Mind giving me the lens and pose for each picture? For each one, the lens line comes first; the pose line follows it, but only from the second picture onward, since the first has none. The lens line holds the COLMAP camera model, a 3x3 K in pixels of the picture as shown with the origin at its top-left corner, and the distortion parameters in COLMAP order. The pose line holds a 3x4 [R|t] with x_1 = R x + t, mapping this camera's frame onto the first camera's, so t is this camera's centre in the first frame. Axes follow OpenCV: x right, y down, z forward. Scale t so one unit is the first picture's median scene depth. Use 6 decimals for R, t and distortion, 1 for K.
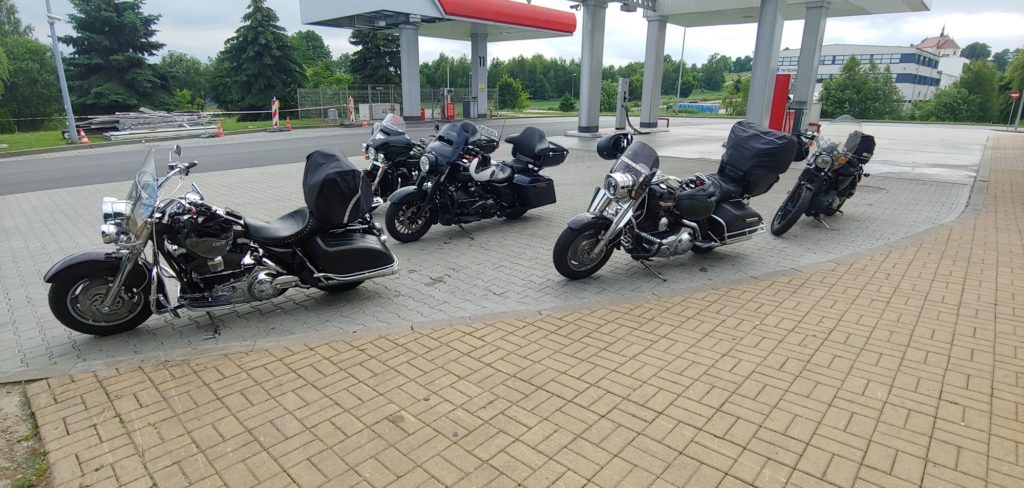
lens RADIAL K [[512.9, 0, 512.0], [0, 512.9, 244.0], [0, 0, 1]] dist [-0.009137, -0.000440]
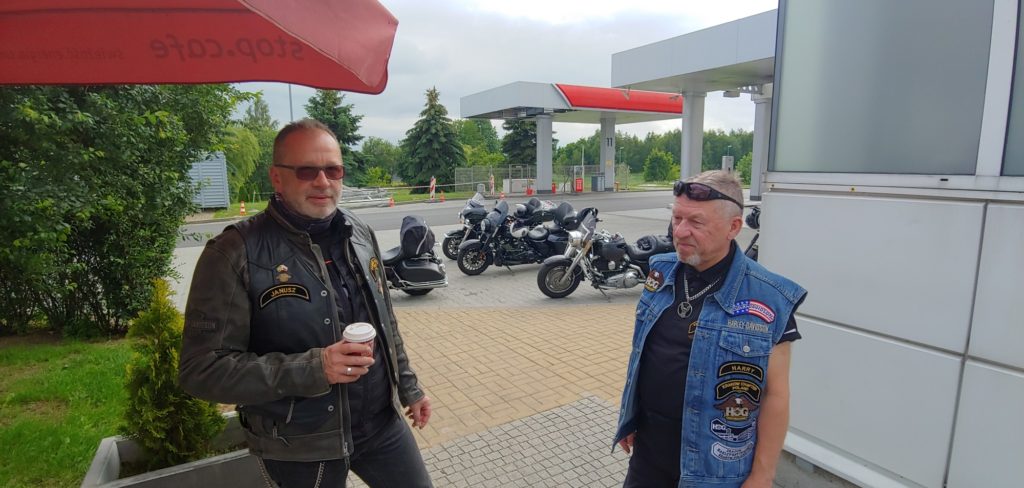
lens RADIAL K [[512.9, 0, 512.0], [0, 512.9, 244.0], [0, 0, 1]] dist [-0.009137, -0.000440]
pose [[0.954368, 0.028752, -0.297245, 0.106919], [-0.068295, 0.989990, -0.123514, 0.024772], [0.290718, 0.138178, 0.946779, -0.128380]]
